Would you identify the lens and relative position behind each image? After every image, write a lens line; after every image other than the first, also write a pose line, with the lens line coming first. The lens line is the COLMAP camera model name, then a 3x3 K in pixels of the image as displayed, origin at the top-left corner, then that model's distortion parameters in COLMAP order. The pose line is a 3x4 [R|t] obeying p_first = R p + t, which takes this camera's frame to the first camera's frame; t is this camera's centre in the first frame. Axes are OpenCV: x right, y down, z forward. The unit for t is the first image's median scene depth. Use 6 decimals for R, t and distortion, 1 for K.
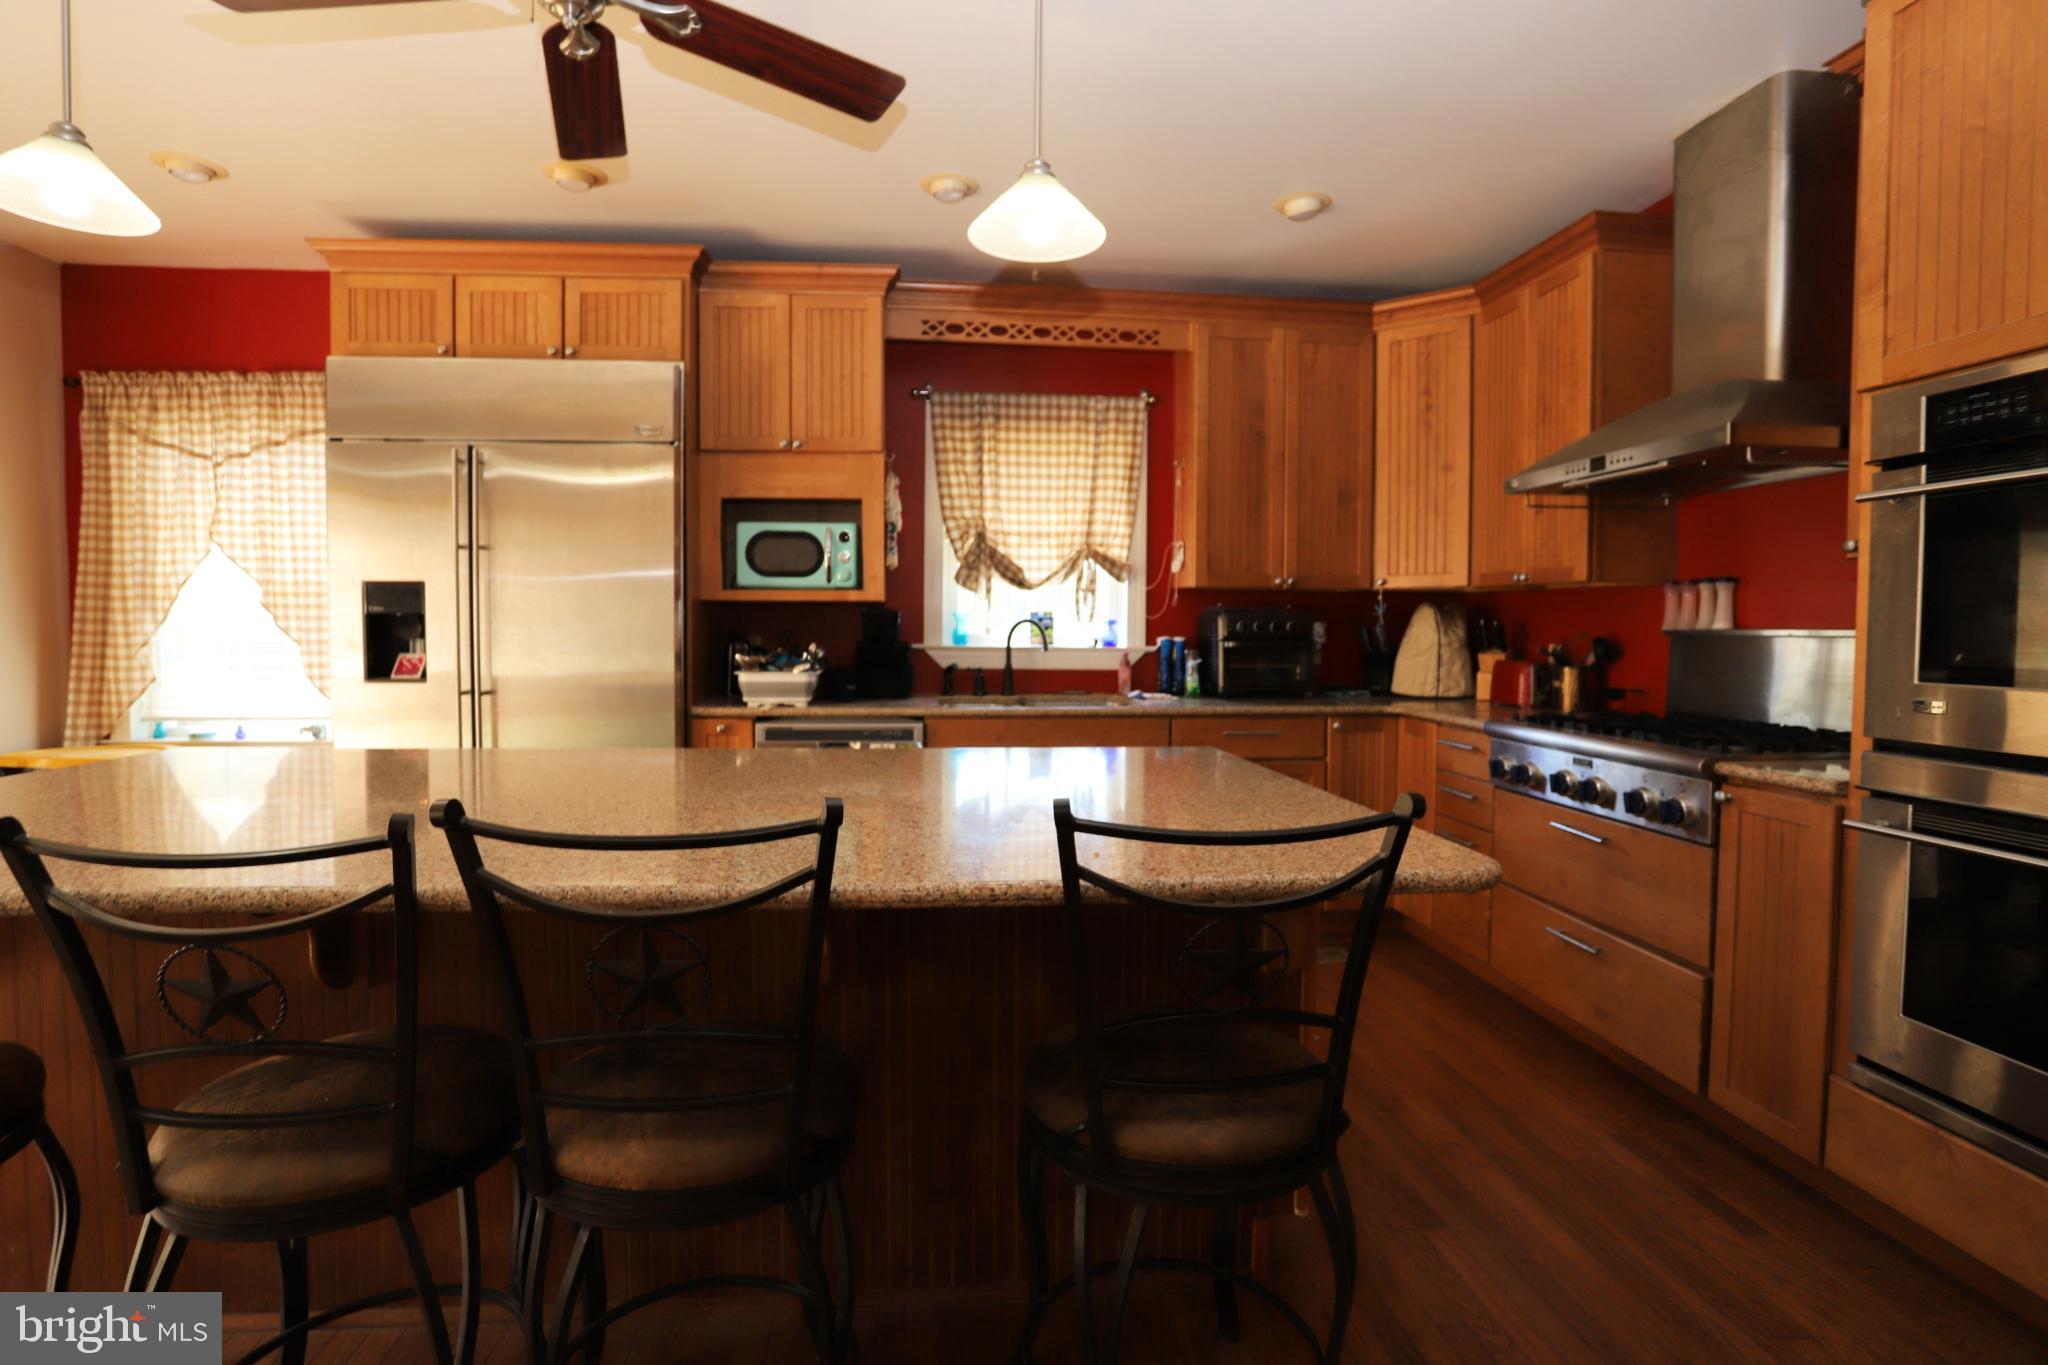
lens RADIAL K [[1001.9, 0, 1014.2], [0, 1001.9, 679.5], [0, 0, 1]] dist [-0.080552, 0.031871]
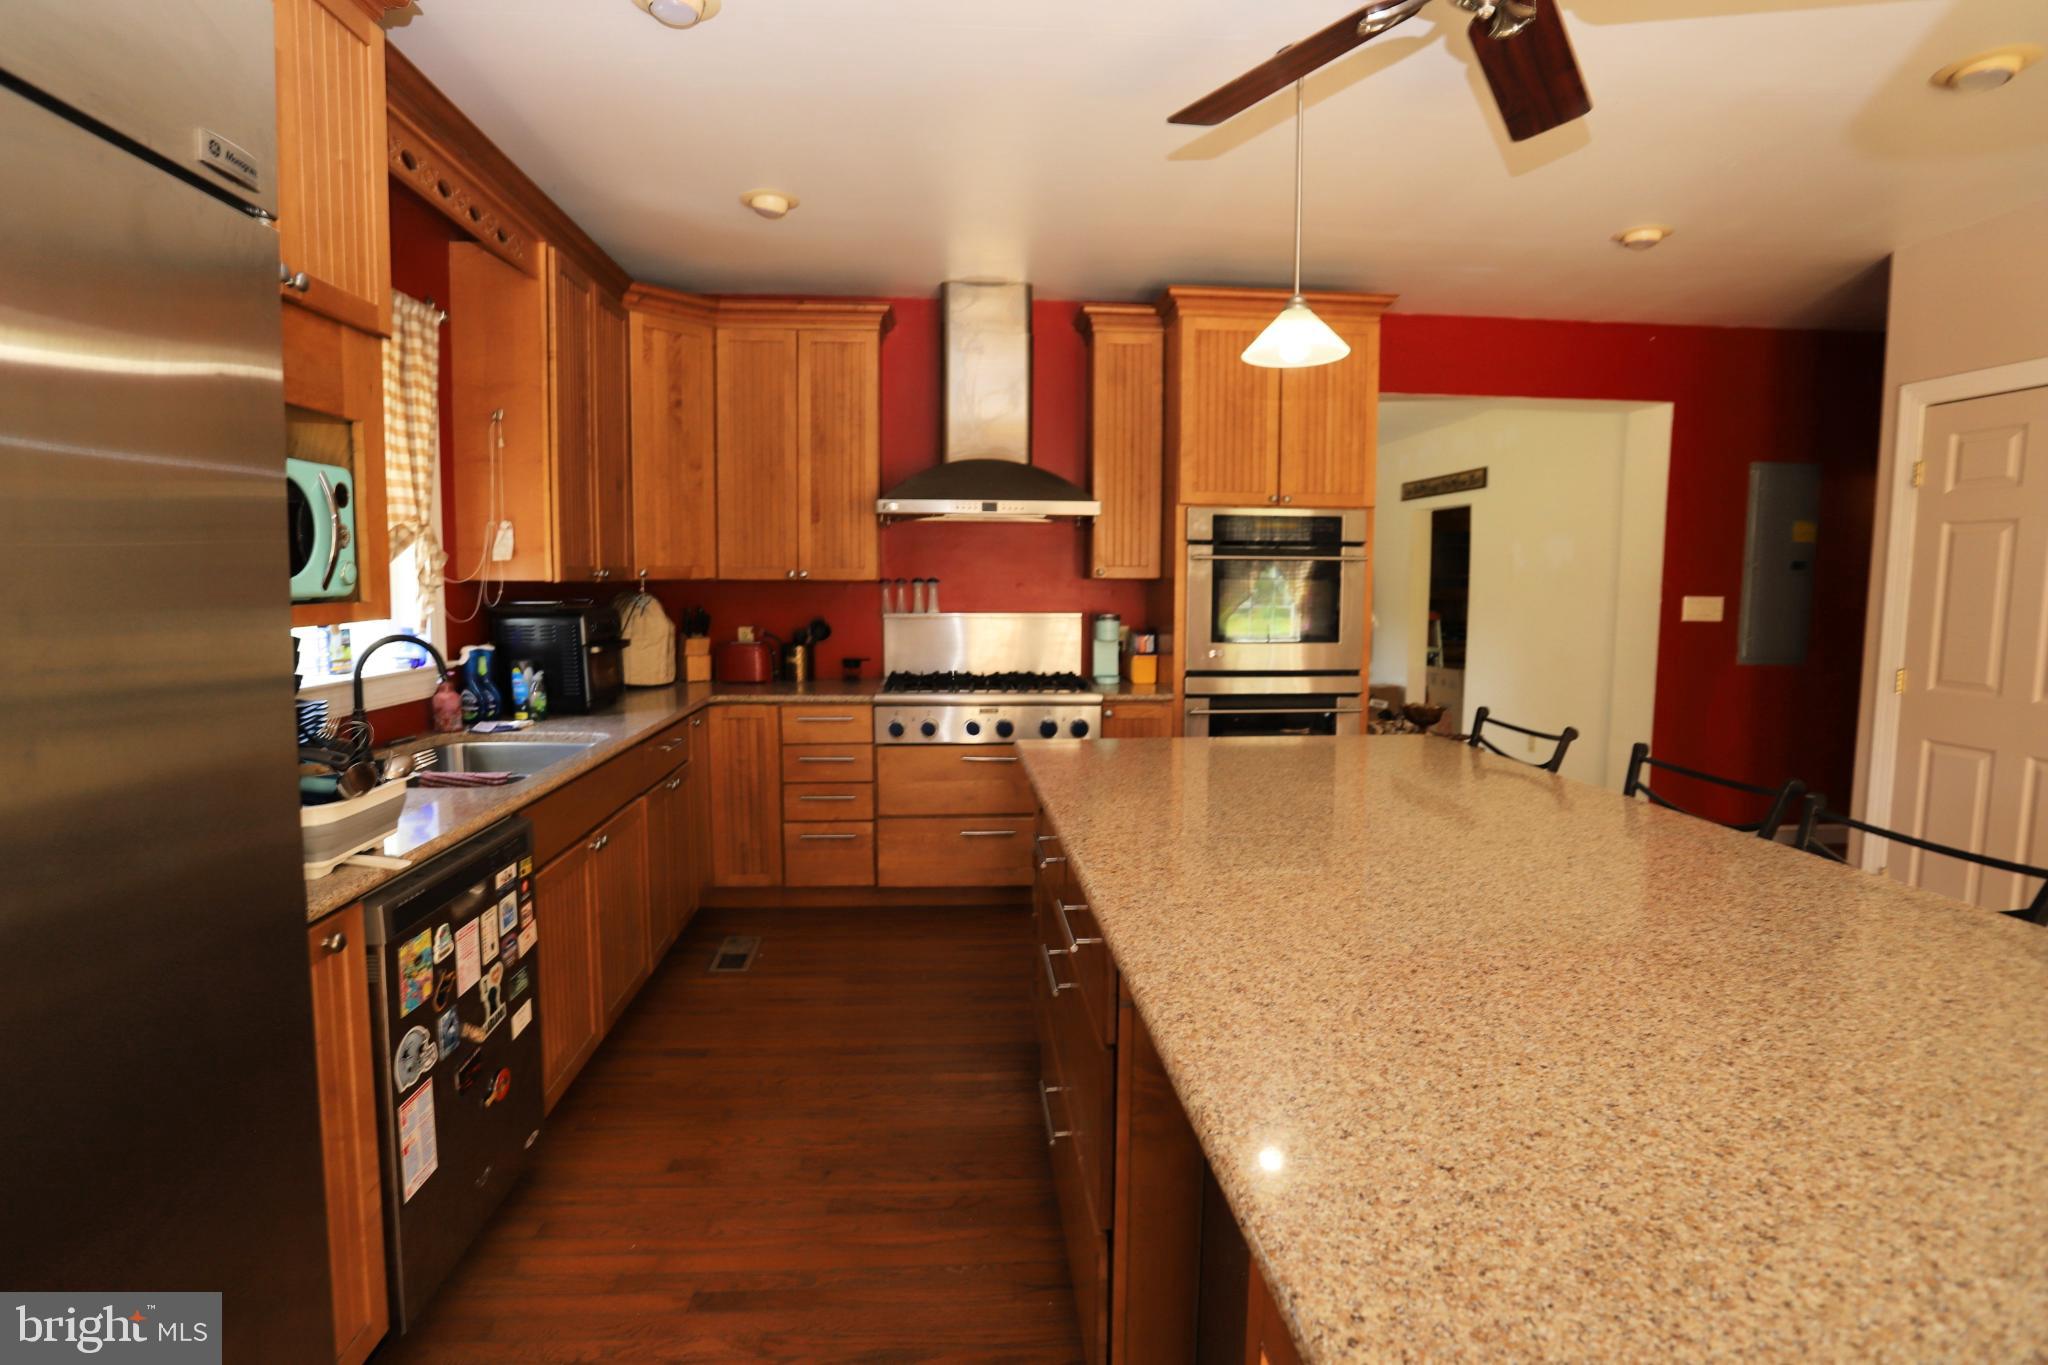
lens RADIAL K [[1001.9, 0, 1014.2], [0, 1001.9, 679.5], [0, 0, 1]] dist [-0.080552, 0.031871]
pose [[0.020546, -0.108725, 0.993860, -0.598787], [0.048577, 0.993004, 0.107627, -0.080719], [-0.998608, 0.046068, 0.025684, 0.606764]]
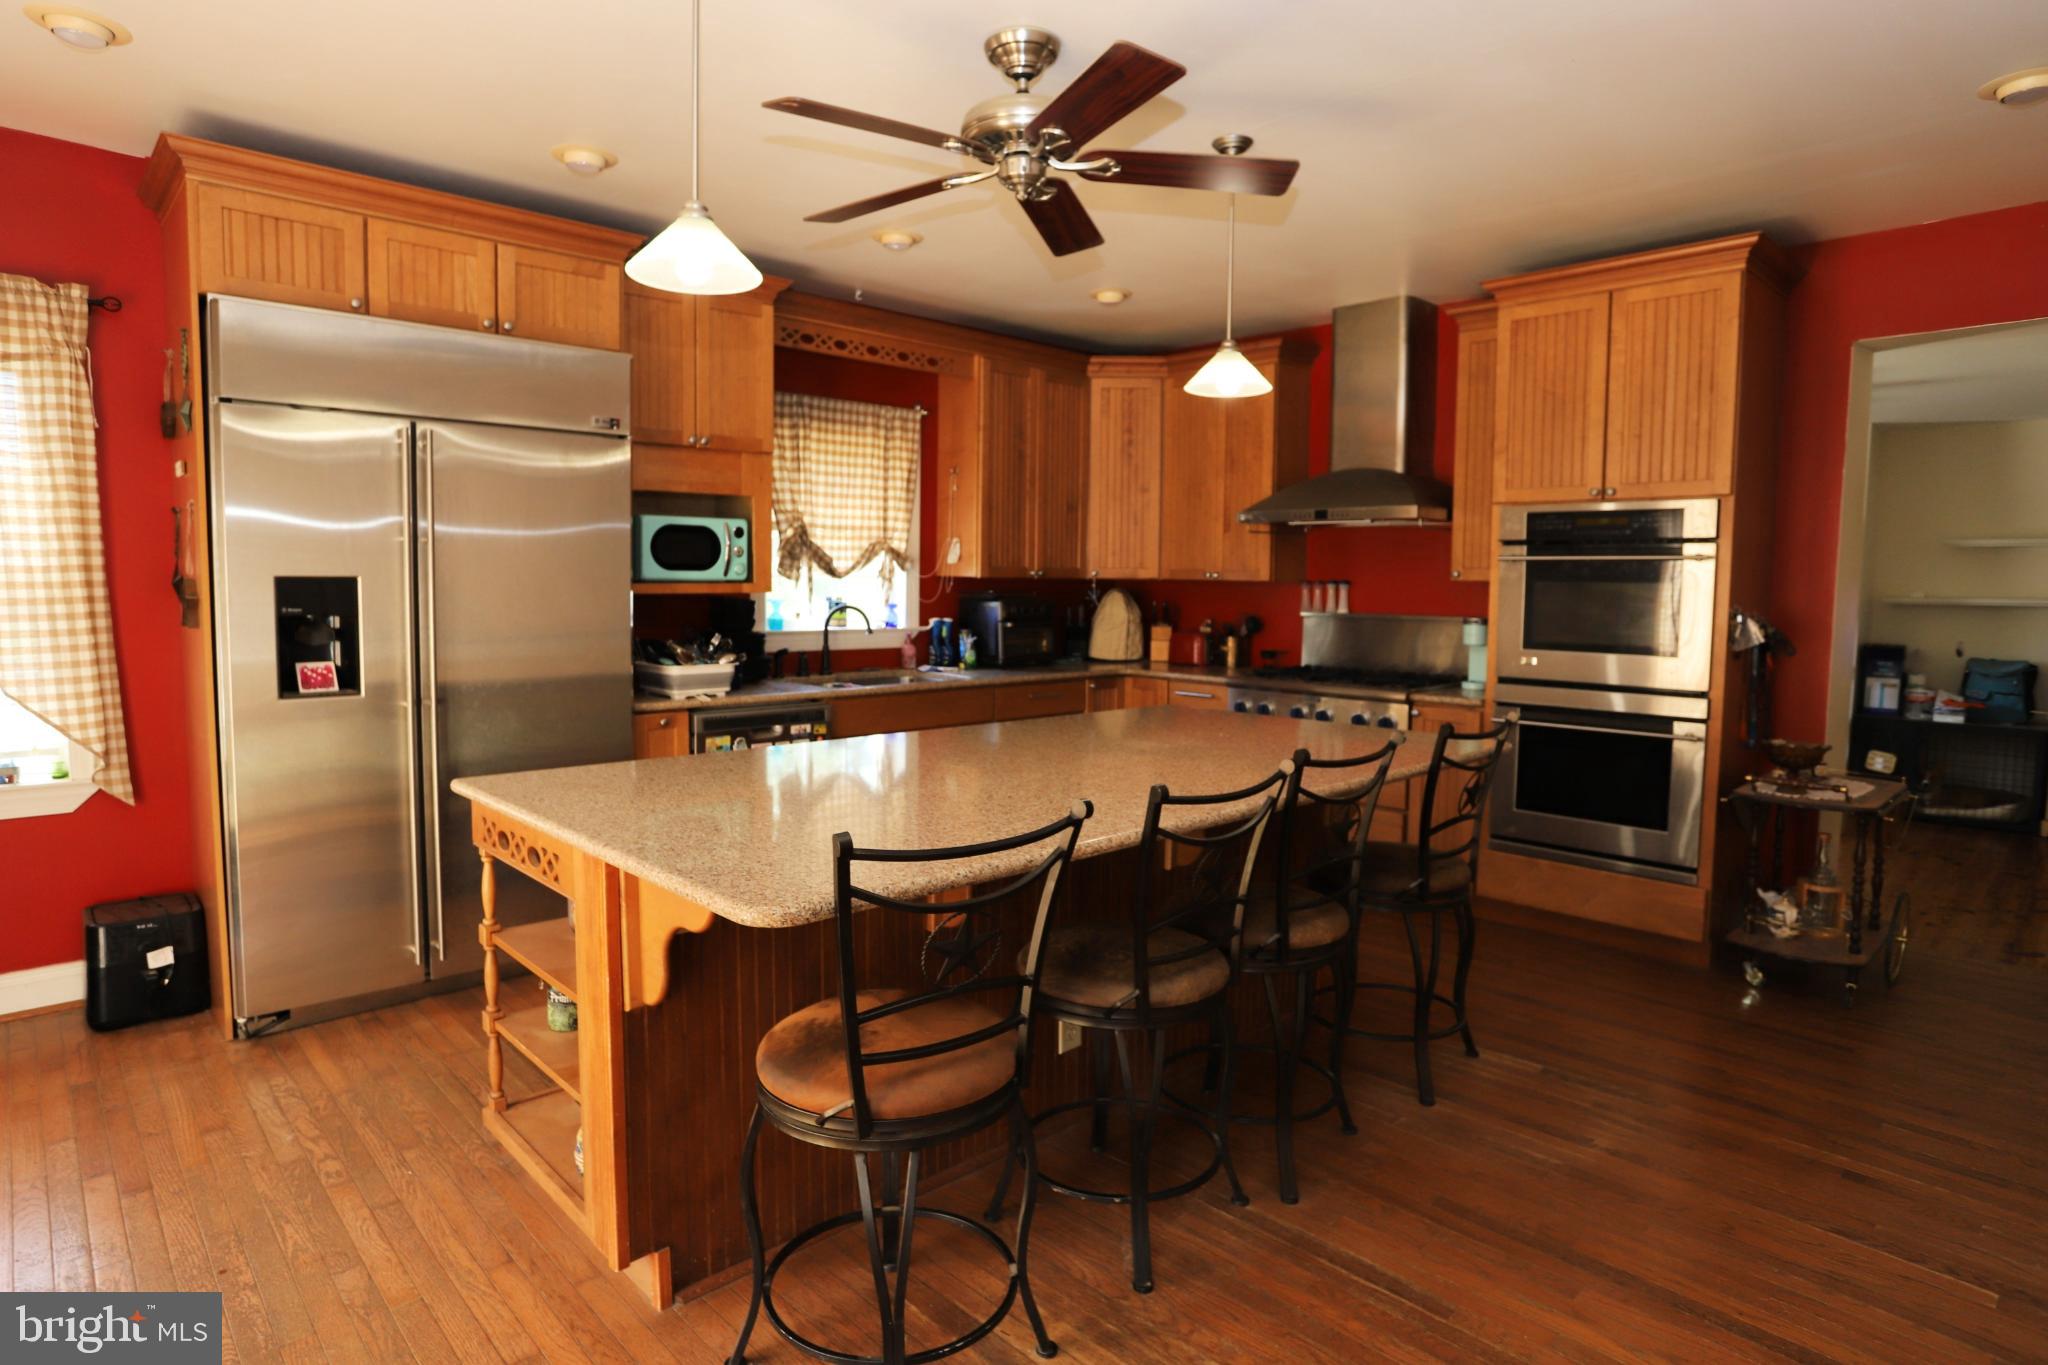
lens RADIAL K [[1146.6, 0, 1016.7], [0, 1146.6, 666.0], [0, 0, 1]] dist [-0.019282, 0.000439]
pose [[0.786386, -0.045366, 0.616067, -0.635622], [0.026585, 0.998861, 0.039619, -0.038971], [-0.617163, -0.014778, 0.786697, -0.121645]]
